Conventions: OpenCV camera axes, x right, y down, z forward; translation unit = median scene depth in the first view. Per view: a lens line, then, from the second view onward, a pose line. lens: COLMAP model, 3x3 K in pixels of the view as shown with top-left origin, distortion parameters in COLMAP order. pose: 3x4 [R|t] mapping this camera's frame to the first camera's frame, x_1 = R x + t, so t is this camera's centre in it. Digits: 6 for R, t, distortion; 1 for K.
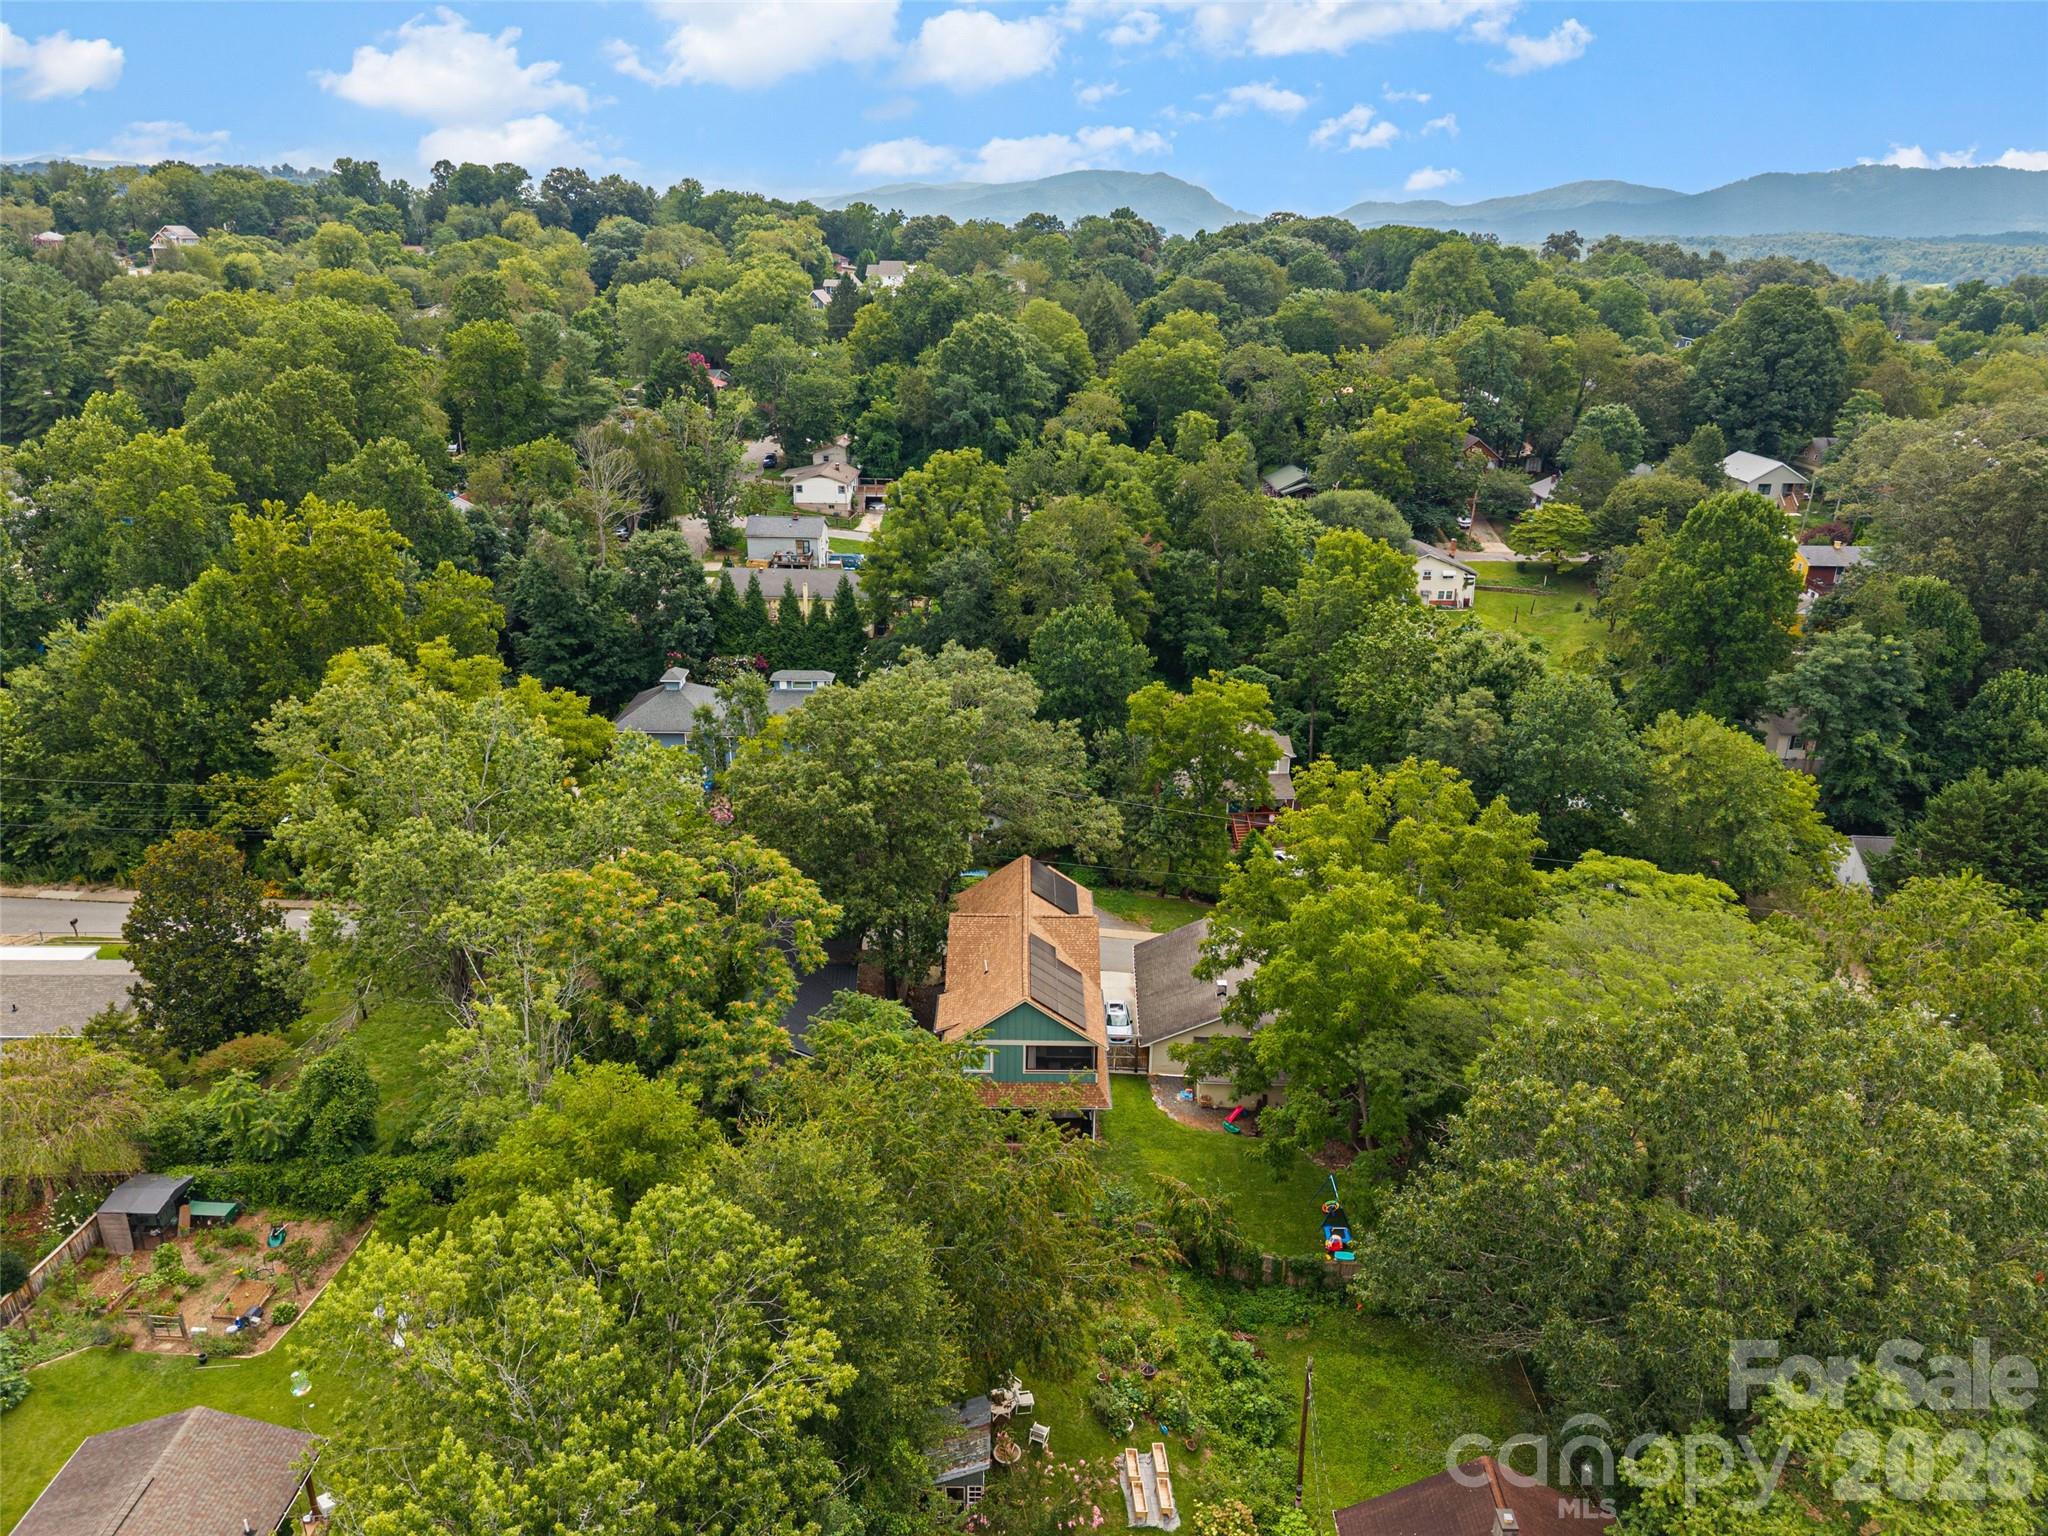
lens RADIAL K [[1386.6, 0, 1014.7], [0, 1386.6, 755.7], [0, 0, 1]] dist [0.000763, -0.009298]
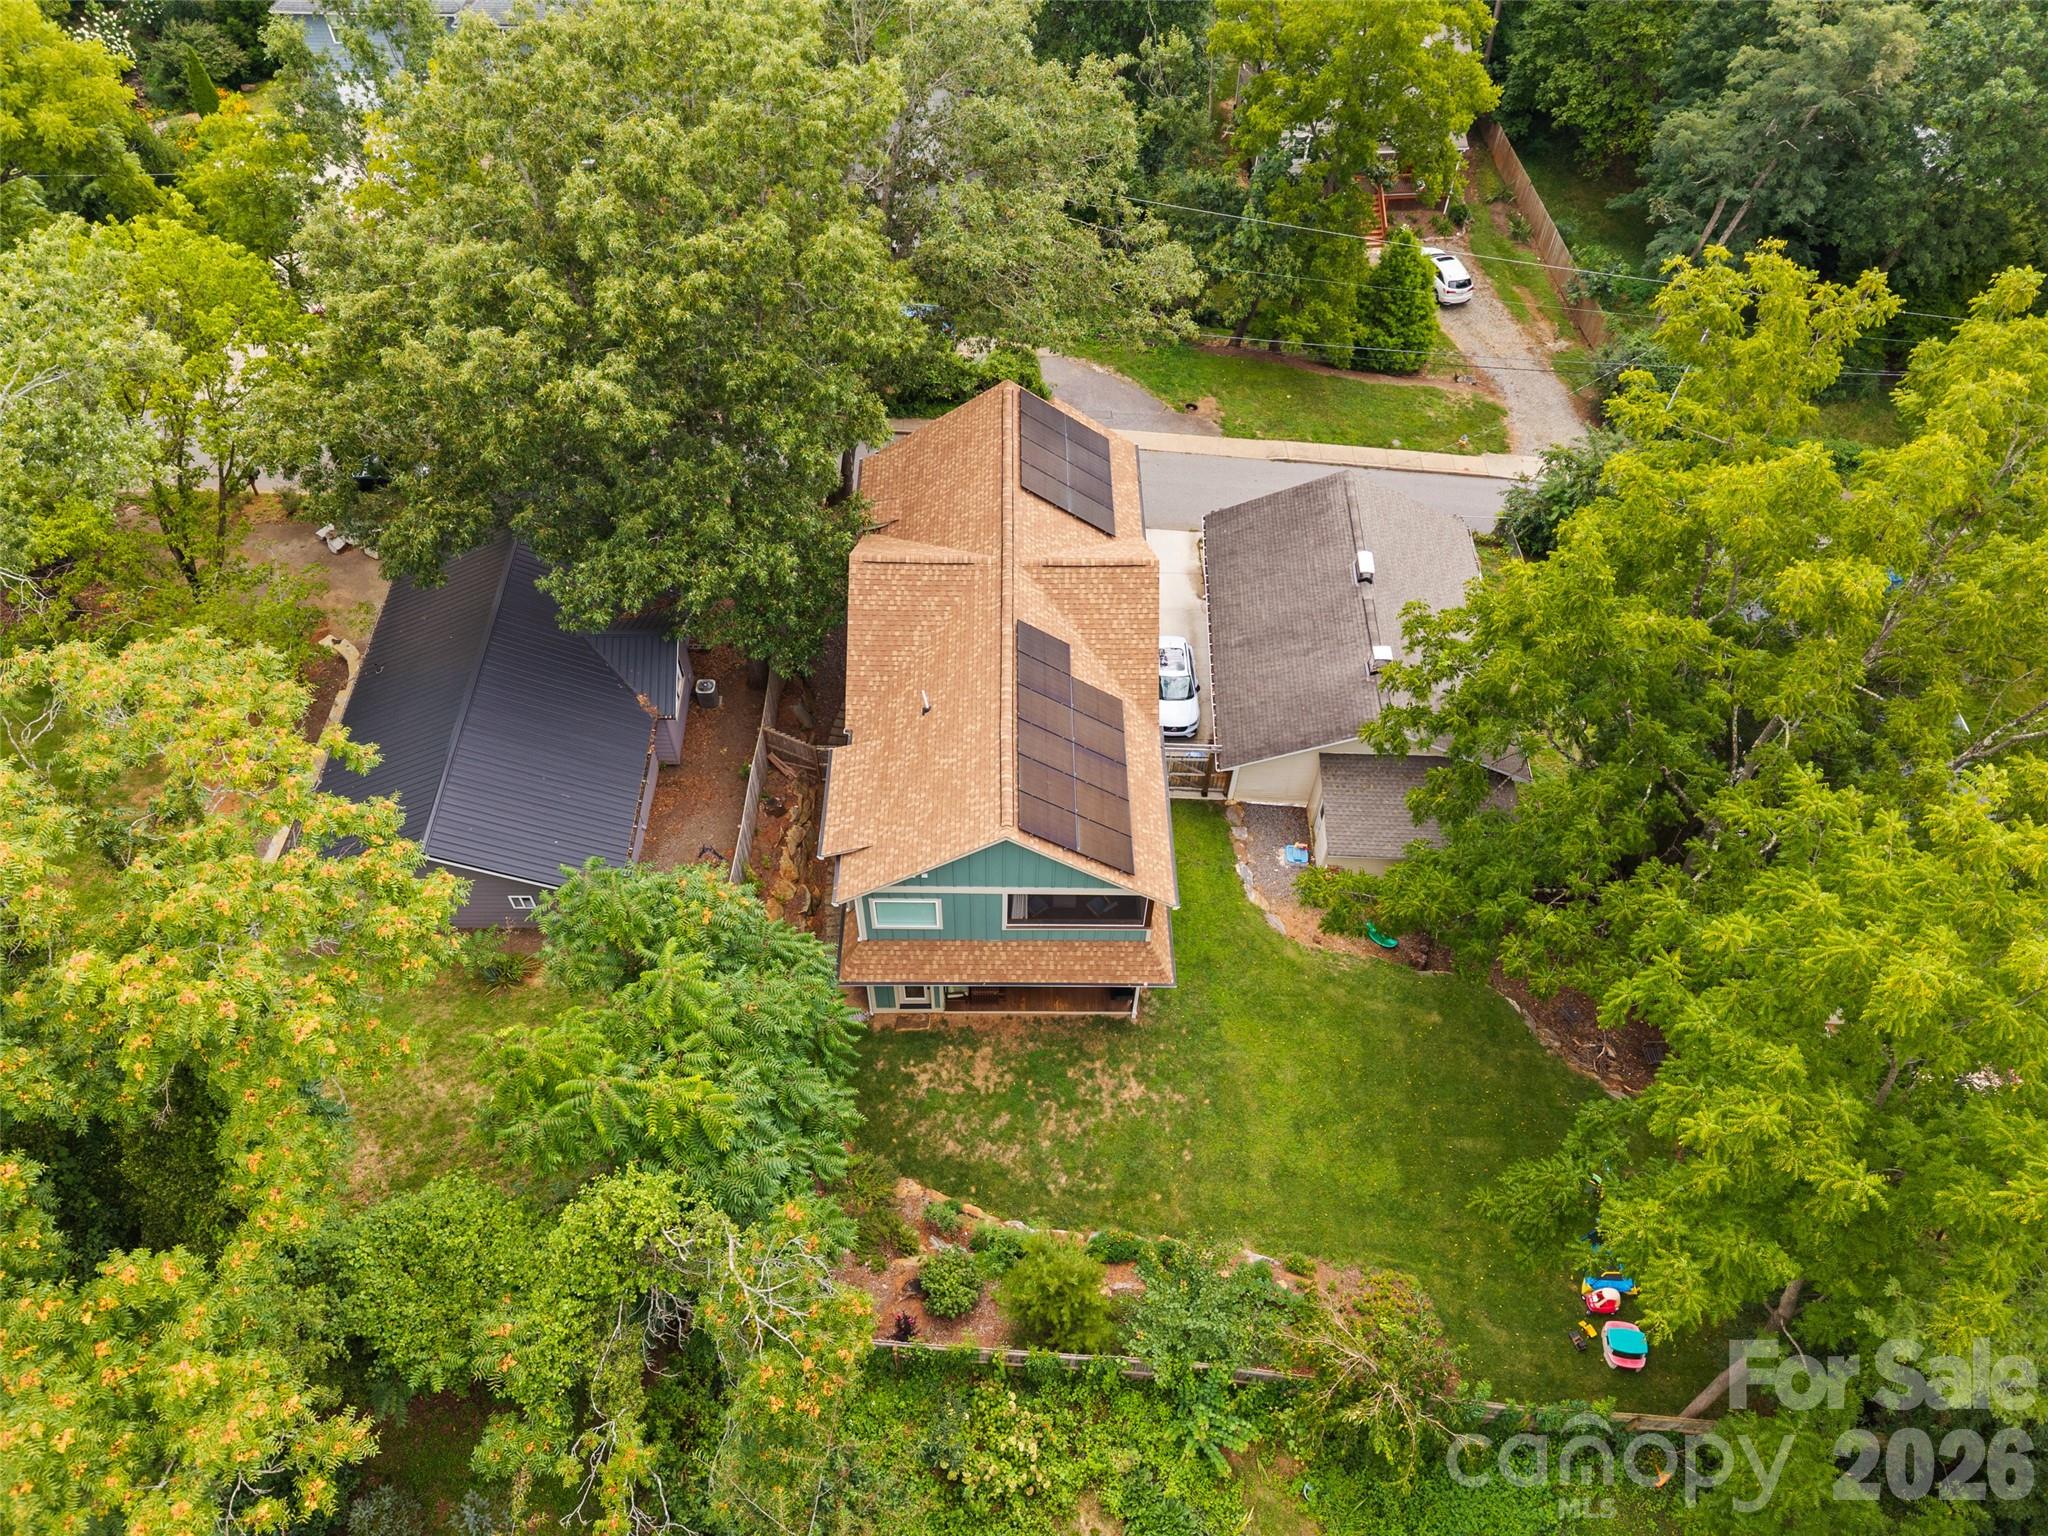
lens RADIAL K [[1386.6, 0, 1026.2], [0, 1386.6, 785.6], [0, 0, 1]] dist [0.000763, -0.009298]
pose [[0.999889, -0.001527, 0.014802, 0.007173], [-0.006399, 0.853905, 0.520390, -0.065594], [-0.013435, -0.520427, 0.853801, 0.542797]]
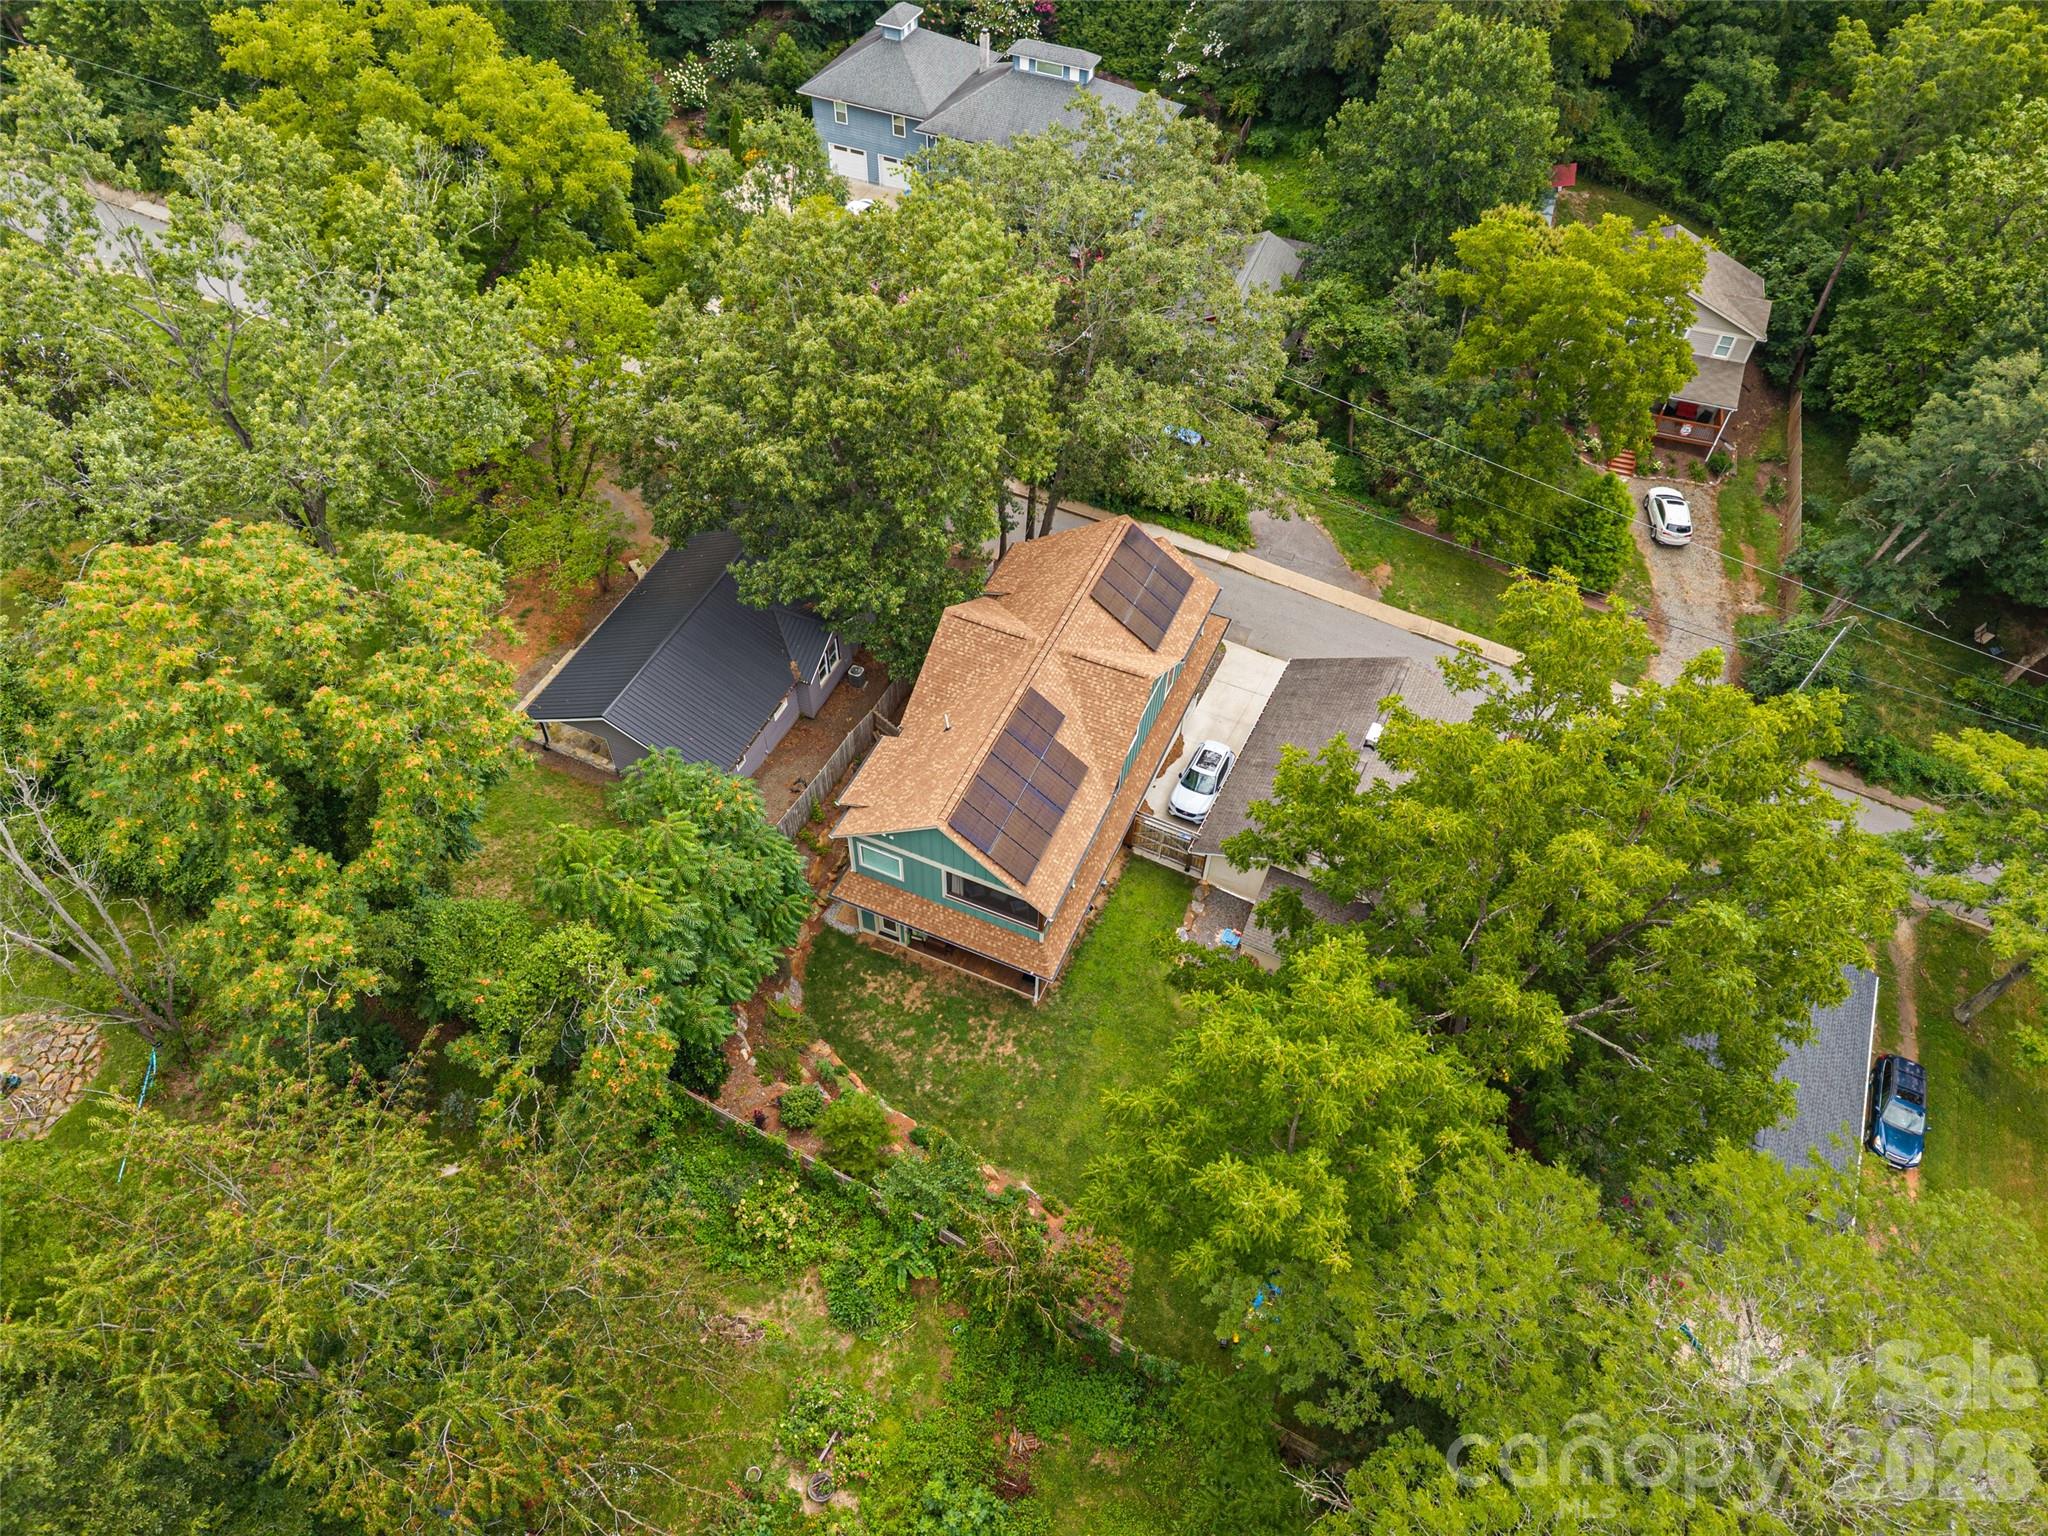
lens RADIAL K [[1386.6, 0, 1022.1], [0, 1386.6, 777.4], [0, 0, 1]] dist [0.000763, -0.009298]
pose [[0.917189, 0.310985, -0.249102, 0.174030], [-0.148291, 0.846684, 0.511015, -0.157091], [0.369829, -0.431758, 0.822686, 0.430838]]
